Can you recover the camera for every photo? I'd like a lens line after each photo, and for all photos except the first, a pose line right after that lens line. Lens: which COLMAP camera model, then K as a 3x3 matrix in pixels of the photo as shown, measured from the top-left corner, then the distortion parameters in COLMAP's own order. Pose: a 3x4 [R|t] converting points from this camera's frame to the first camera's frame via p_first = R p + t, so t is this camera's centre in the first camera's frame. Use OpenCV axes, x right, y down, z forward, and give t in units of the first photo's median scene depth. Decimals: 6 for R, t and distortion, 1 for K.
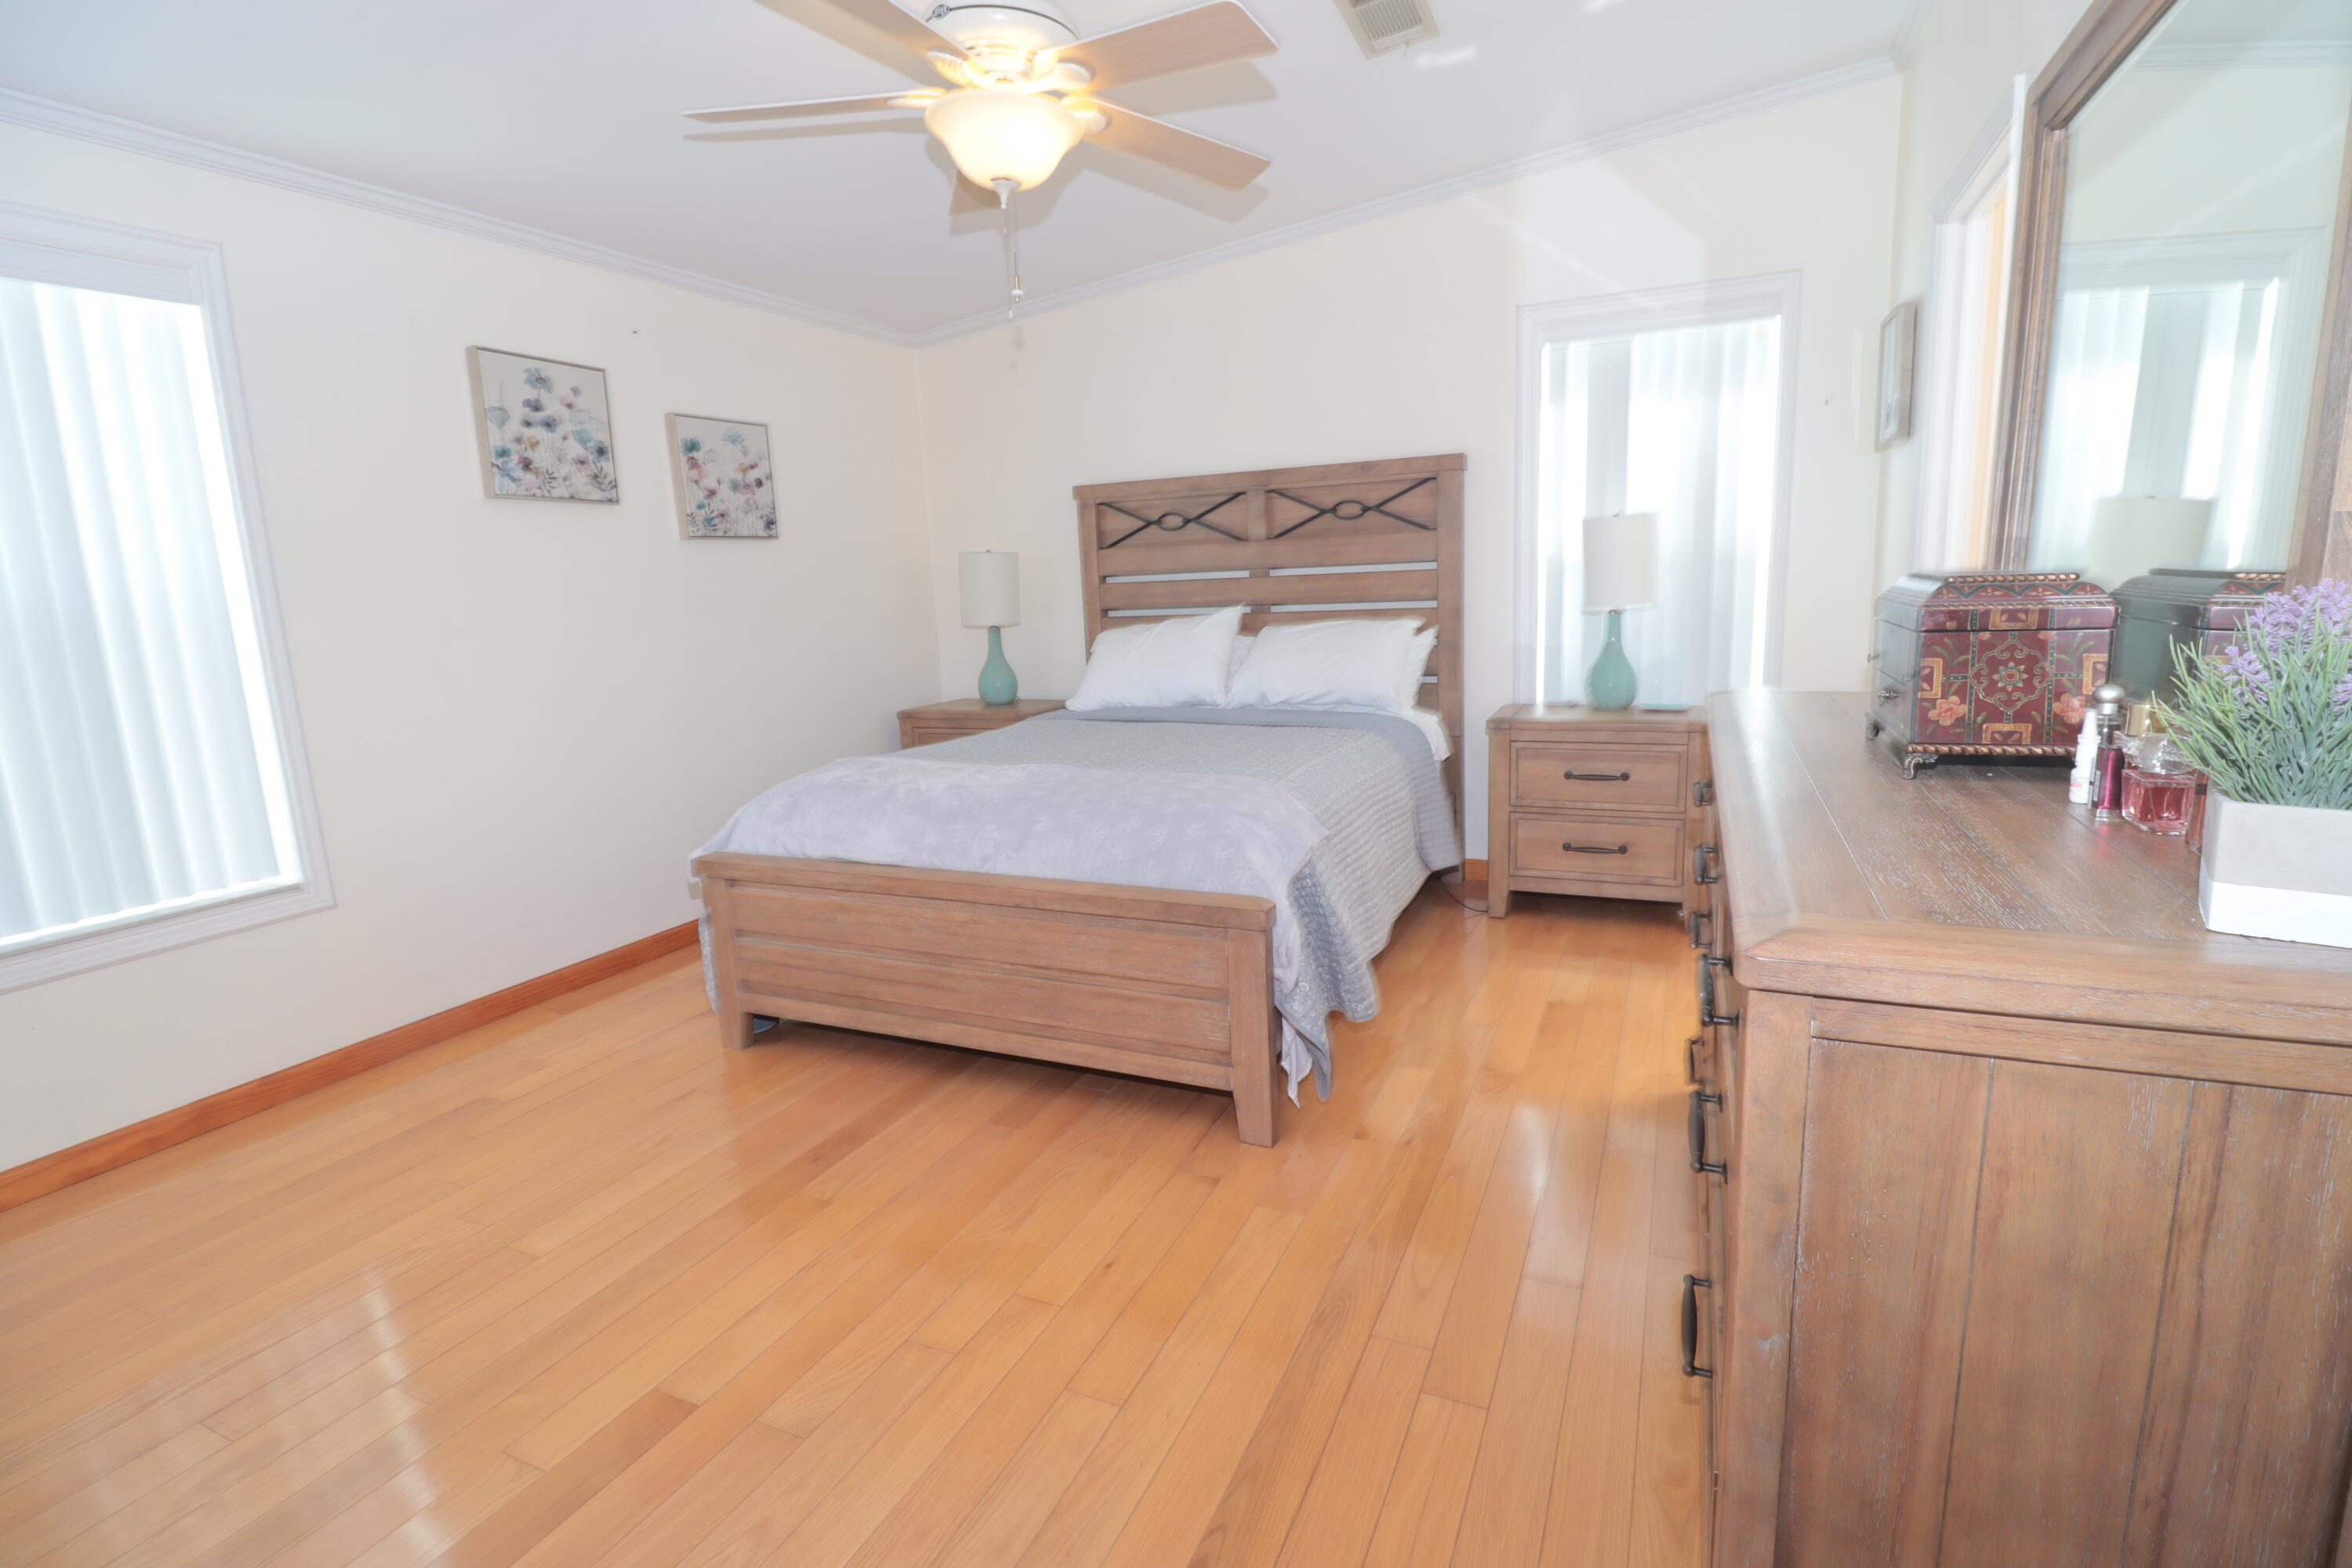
lens RADIAL K [[1091.5, 0, 1201.2], [0, 1091.5, 774.0], [0, 0, 1]] dist [0.000693, -0.013322]
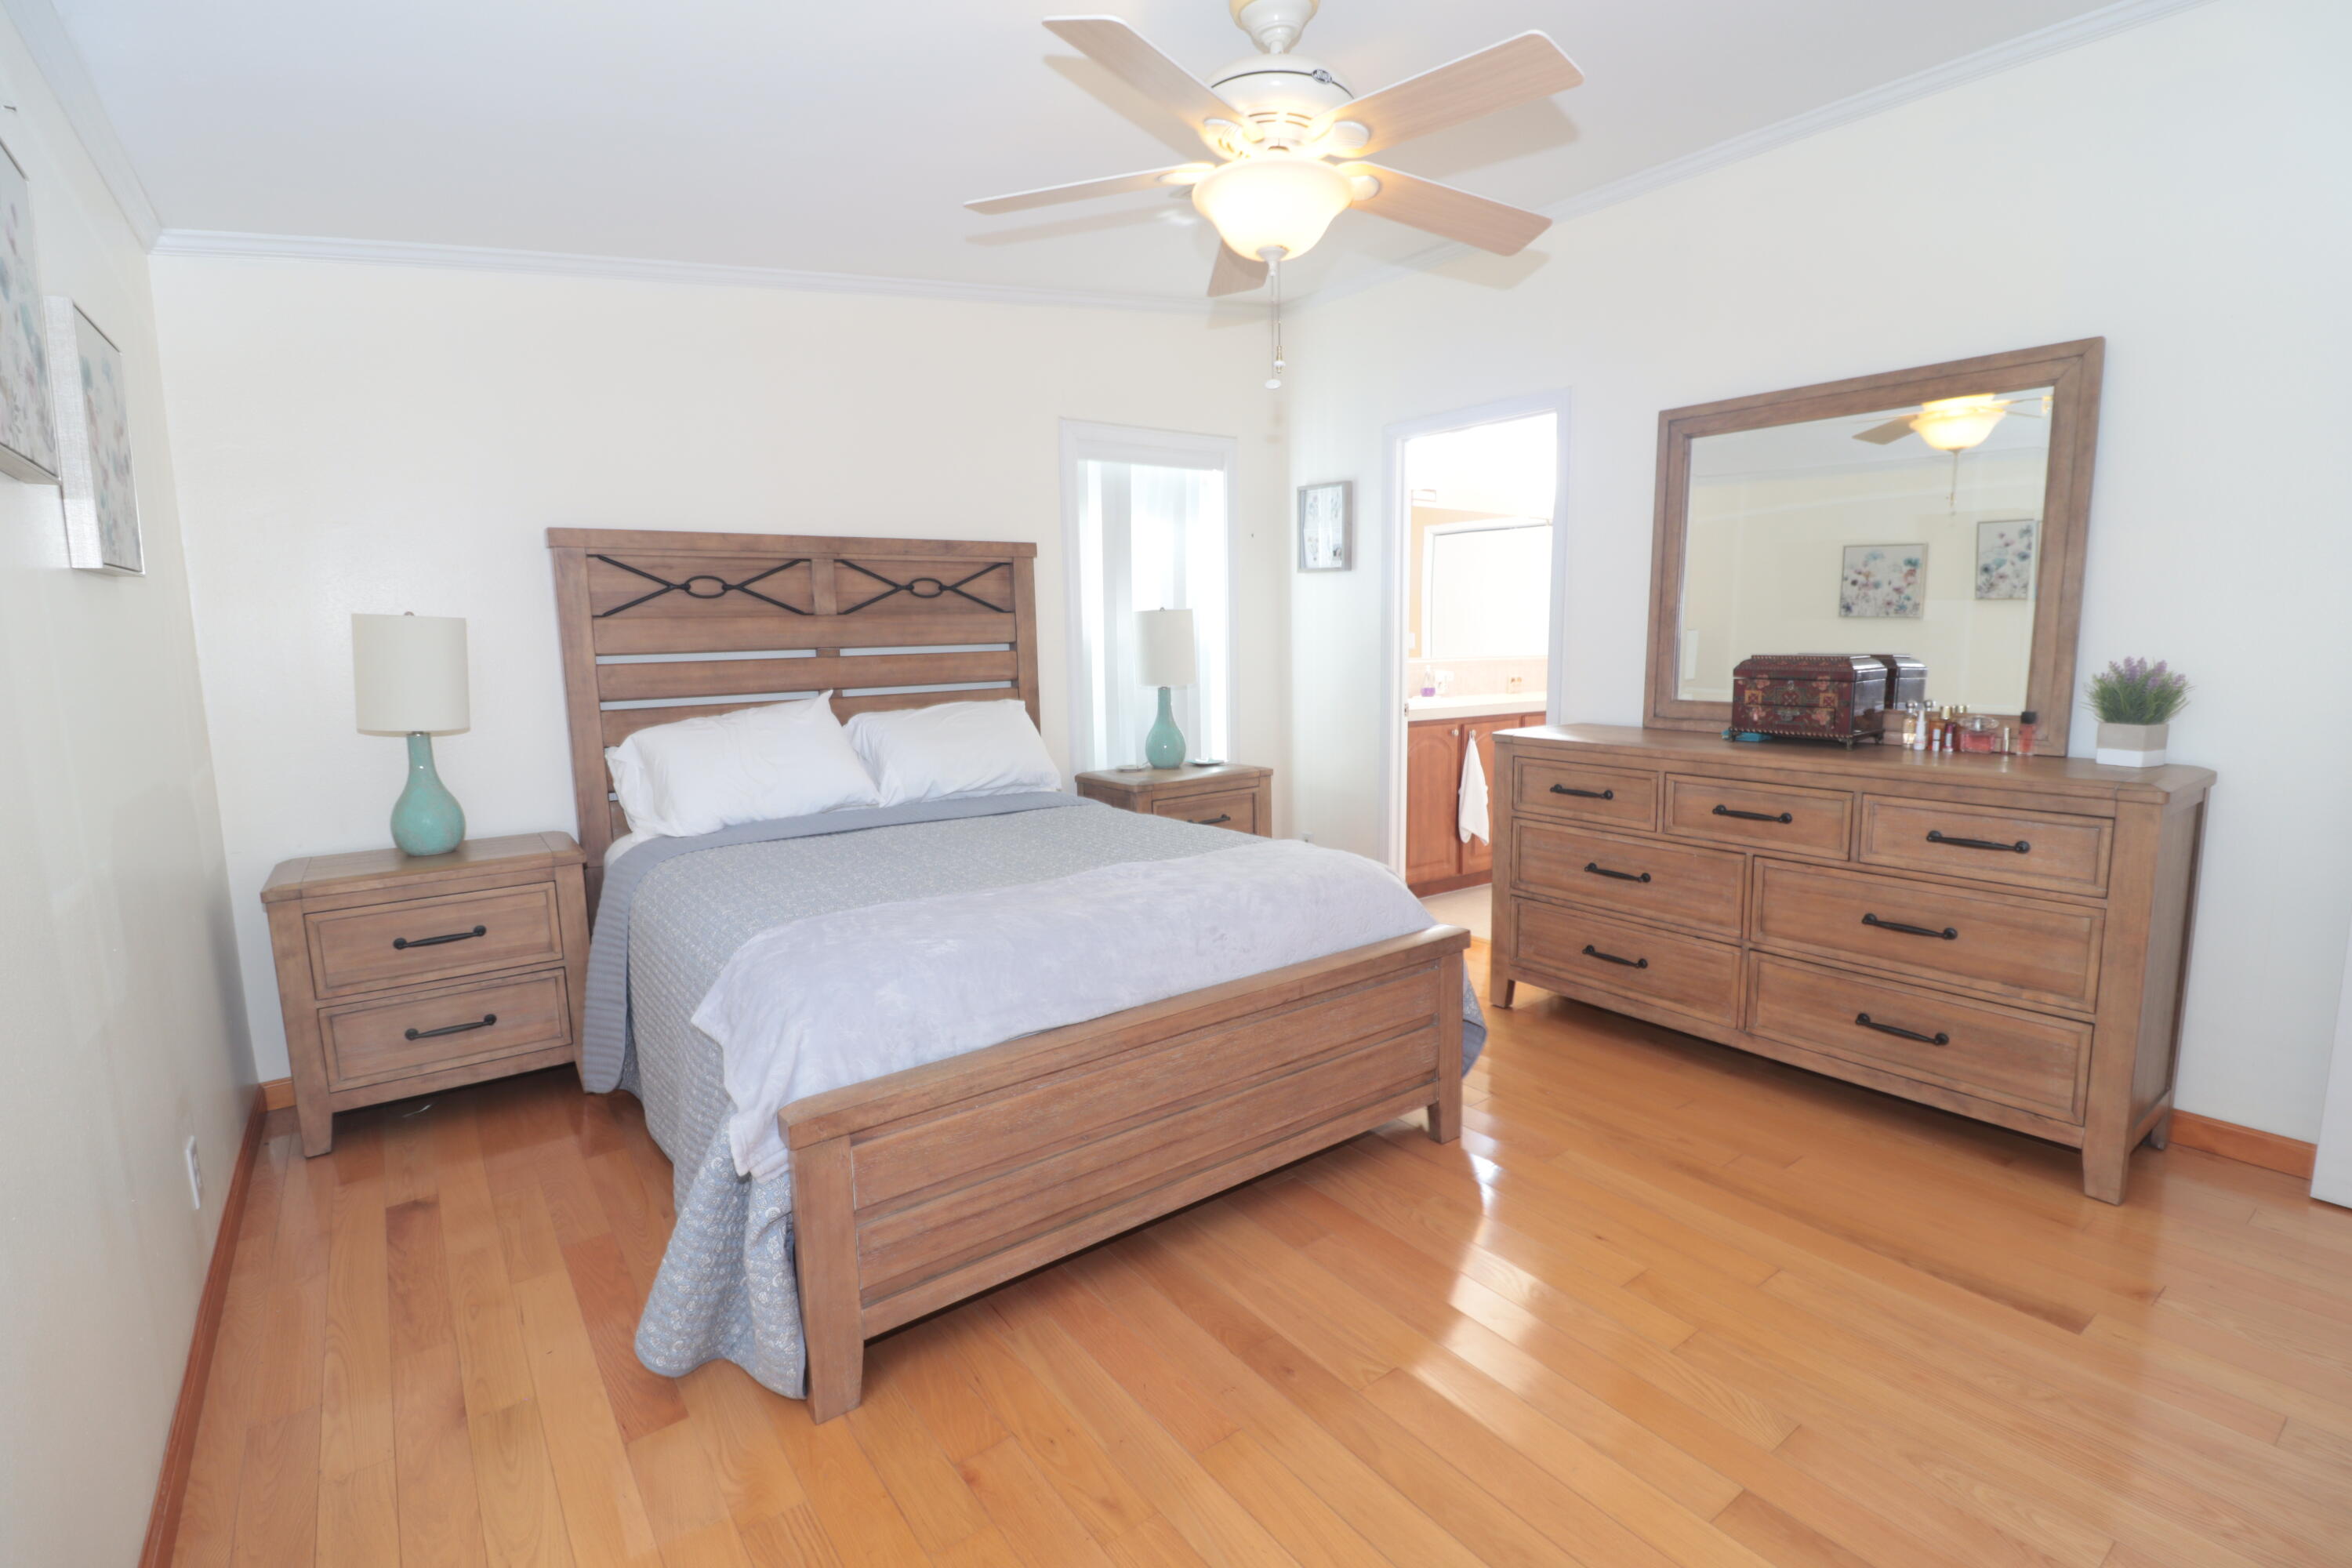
lens RADIAL K [[1091.5, 0, 1201.2], [0, 1091.5, 774.0], [0, 0, 1]] dist [0.000693, -0.013322]
pose [[0.478671, -0.086287, 0.873744, -0.616179], [0.153453, 0.988064, 0.013509, -0.059113], [-0.864480, 0.127612, 0.486199, 0.358735]]
